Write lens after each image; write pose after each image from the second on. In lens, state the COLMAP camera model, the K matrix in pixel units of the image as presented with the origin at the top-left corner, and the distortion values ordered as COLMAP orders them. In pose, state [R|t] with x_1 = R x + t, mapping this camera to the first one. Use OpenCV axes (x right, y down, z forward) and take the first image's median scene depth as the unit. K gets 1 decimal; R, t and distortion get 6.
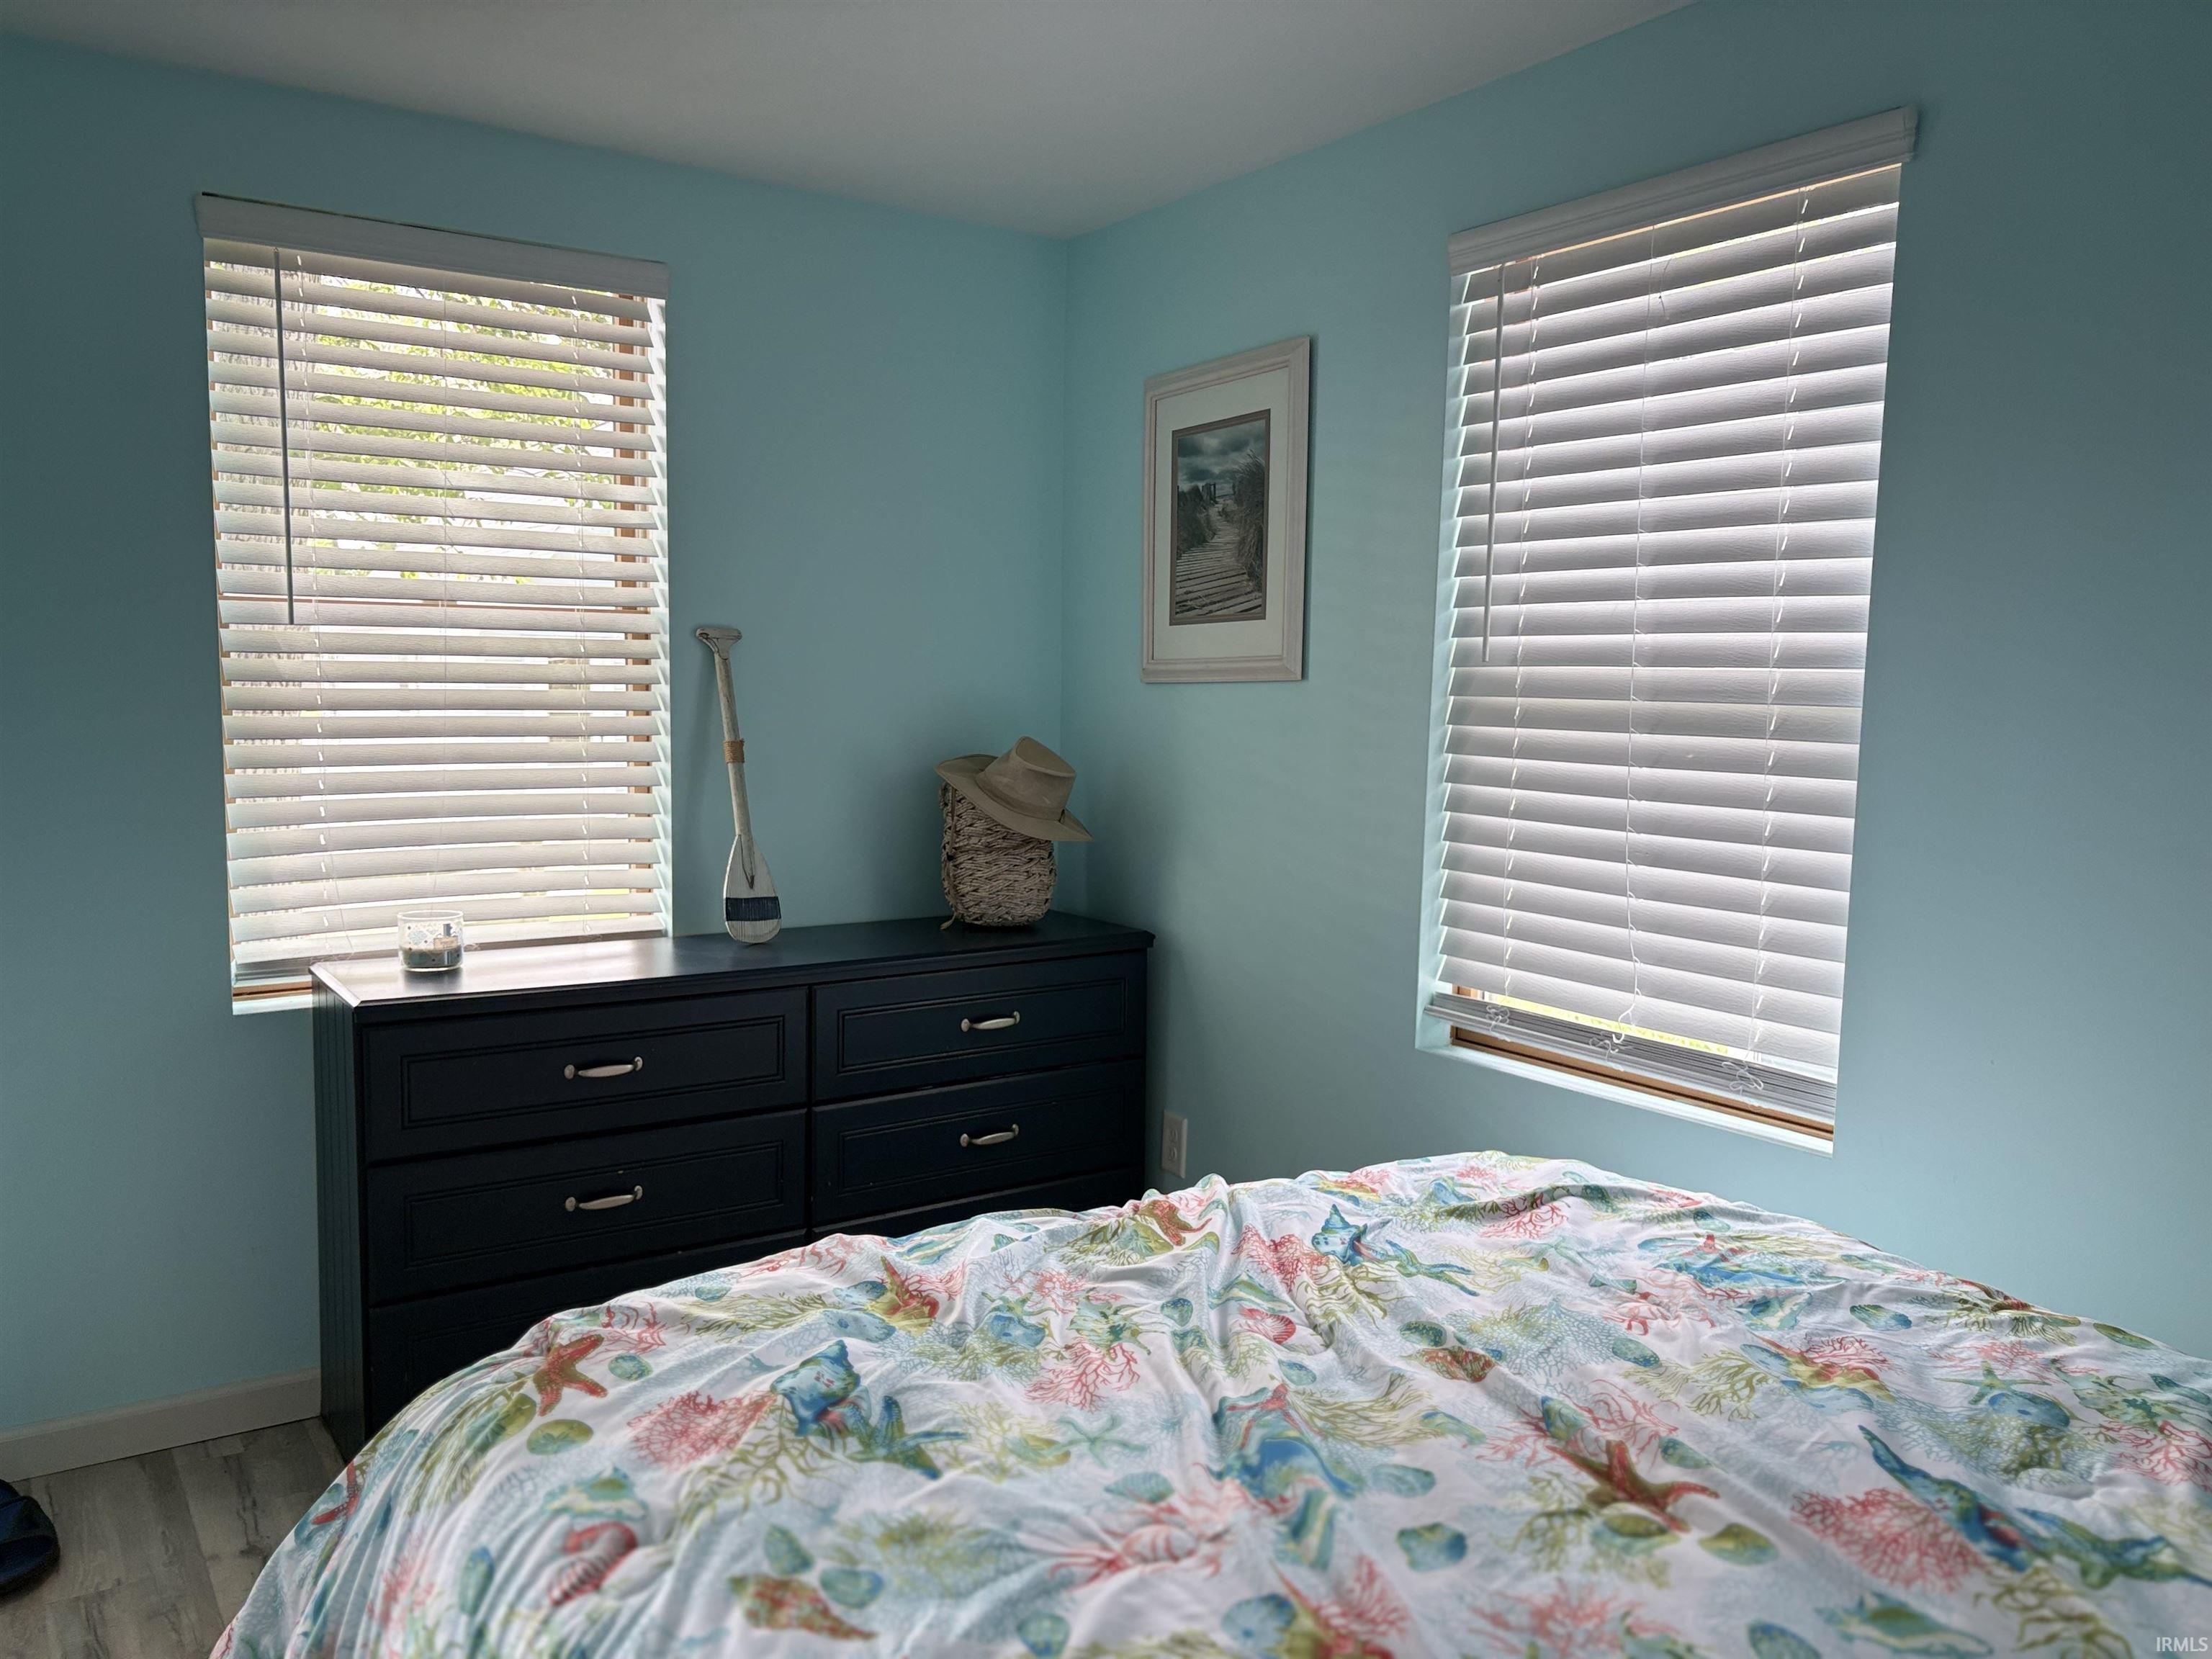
lens RADIAL K [[1673.2, 0, 1102.3], [0, 1673.2, 838.5], [0, 0, 1]] dist [0.036619, -0.037123]
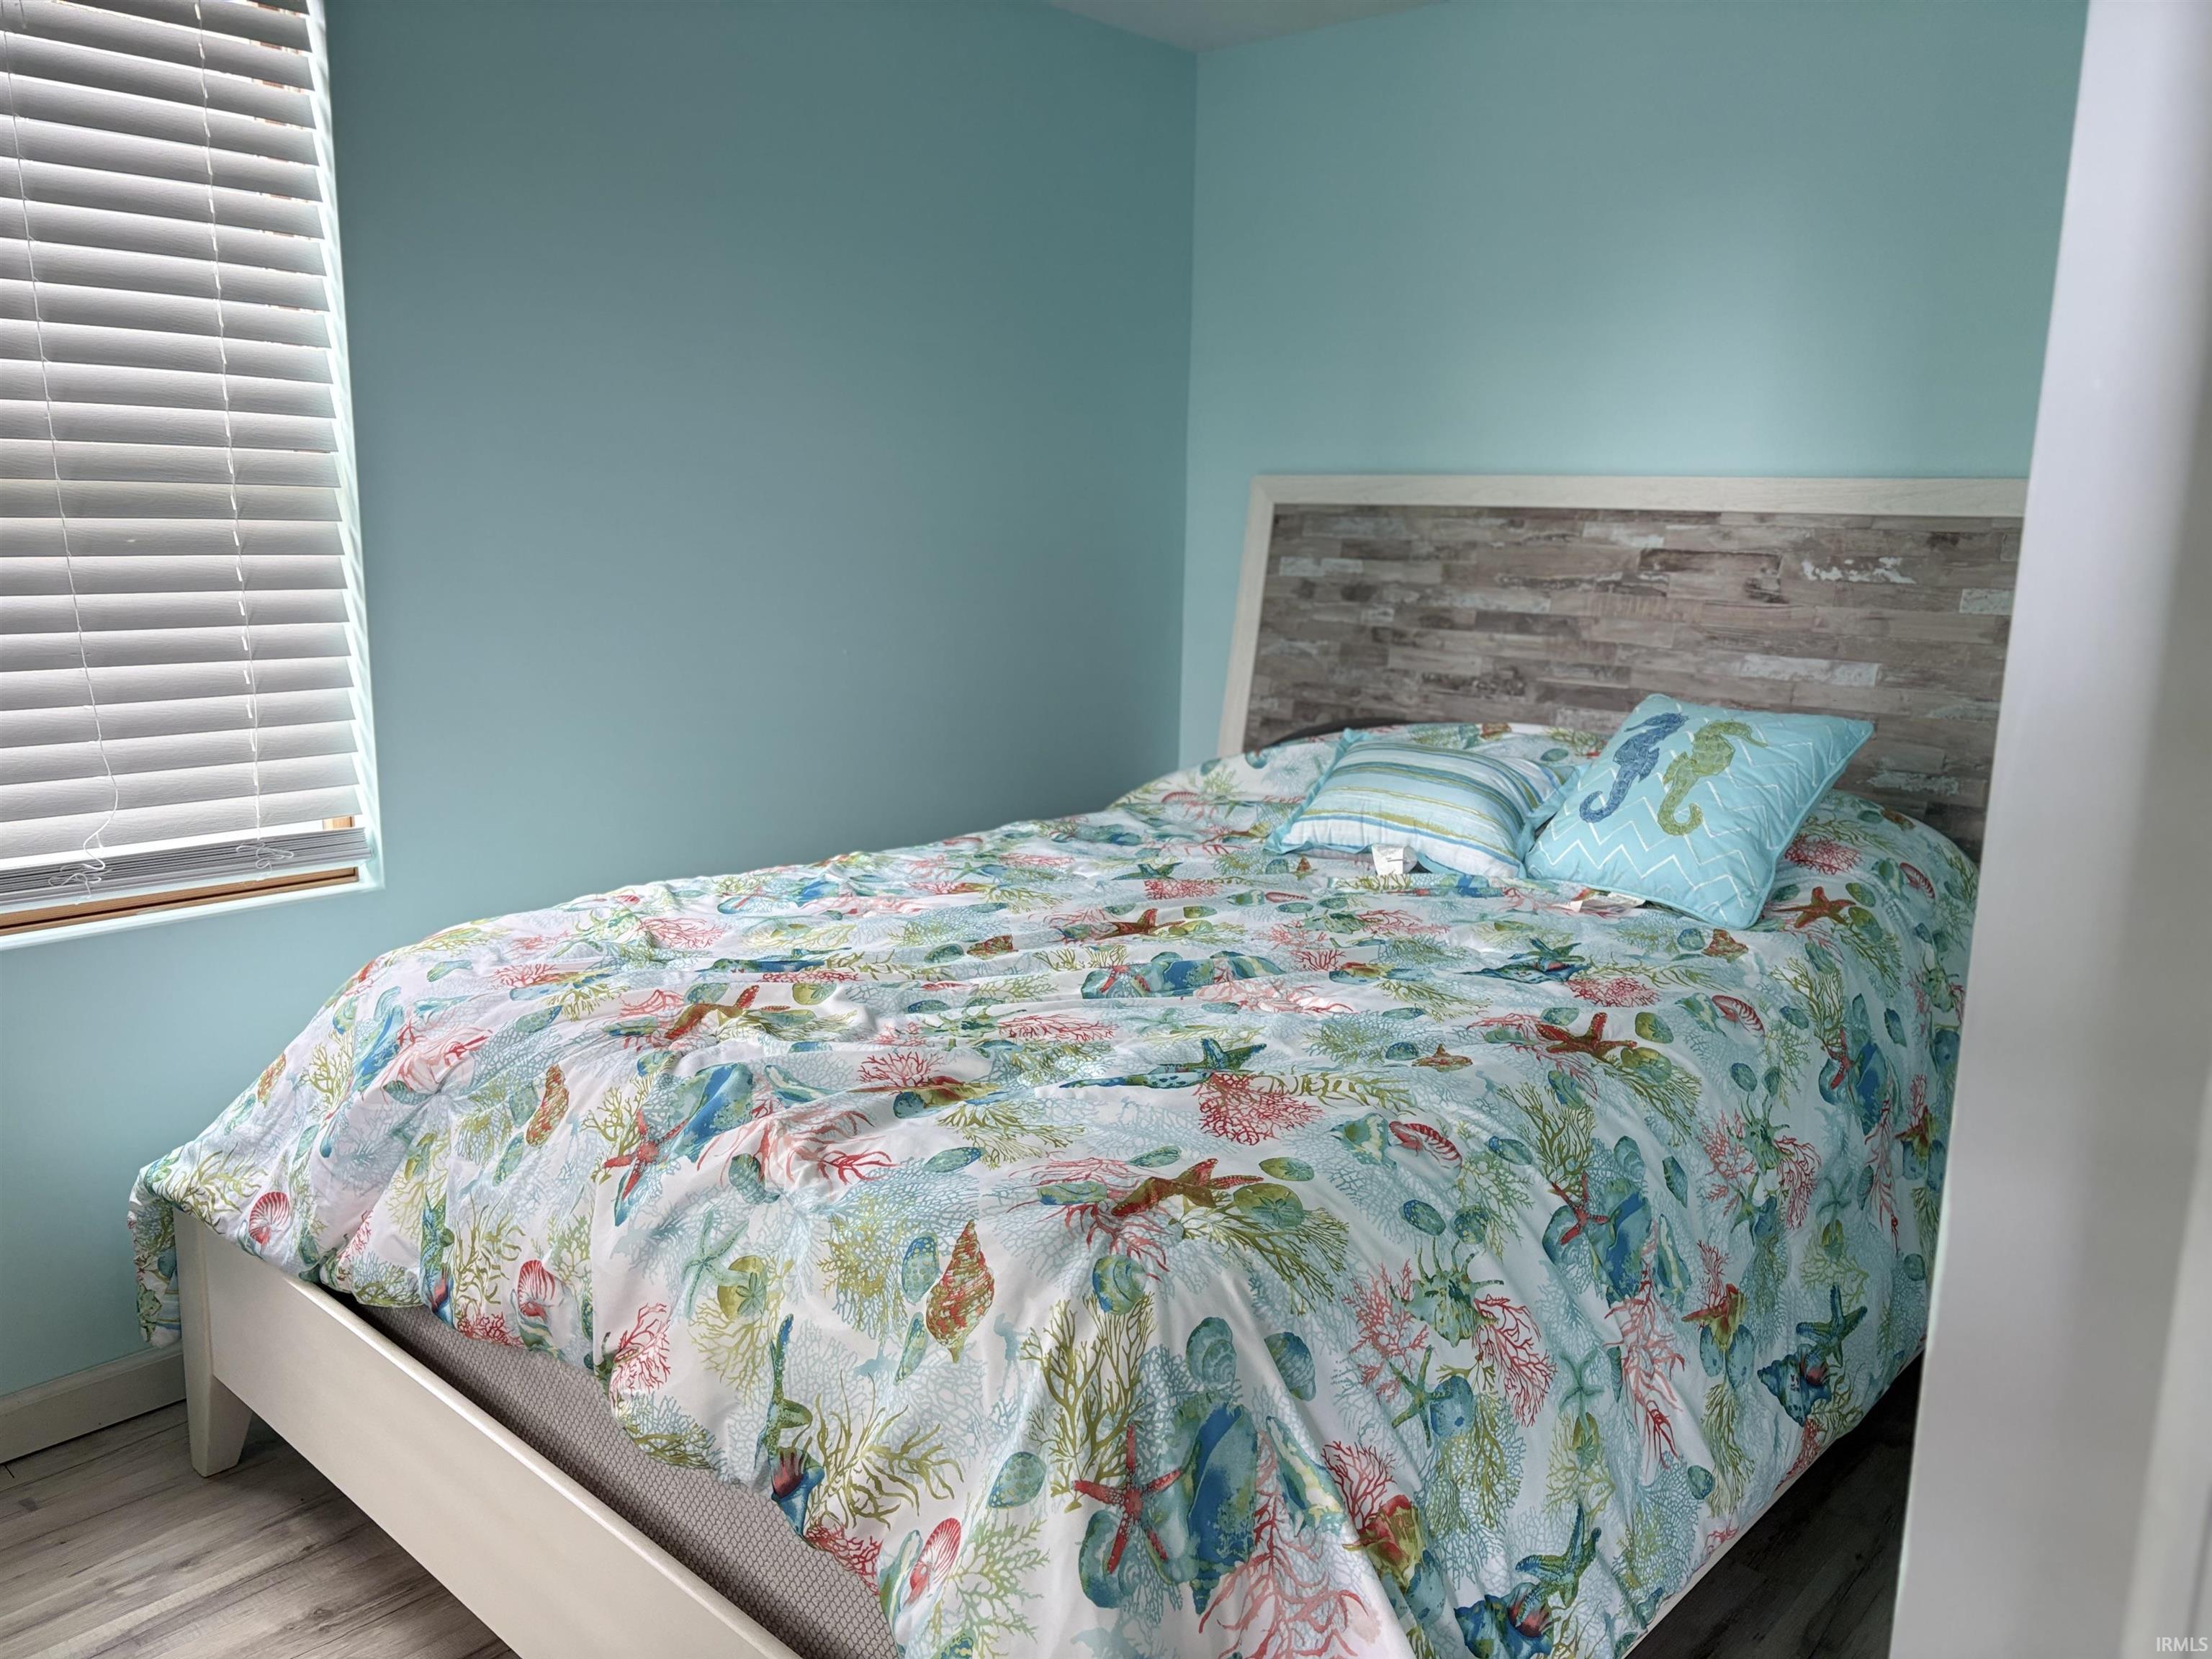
lens RADIAL K [[1673.2, 0, 1102.3], [0, 1673.2, 838.5], [0, 0, 1]] dist [0.036619, -0.037123]
pose [[-0.232404, -0.213721, 0.948847, -0.744900], [0.067219, 0.969697, 0.234882, -0.077764], [-0.970294, 0.118368, -0.210996, 0.748856]]
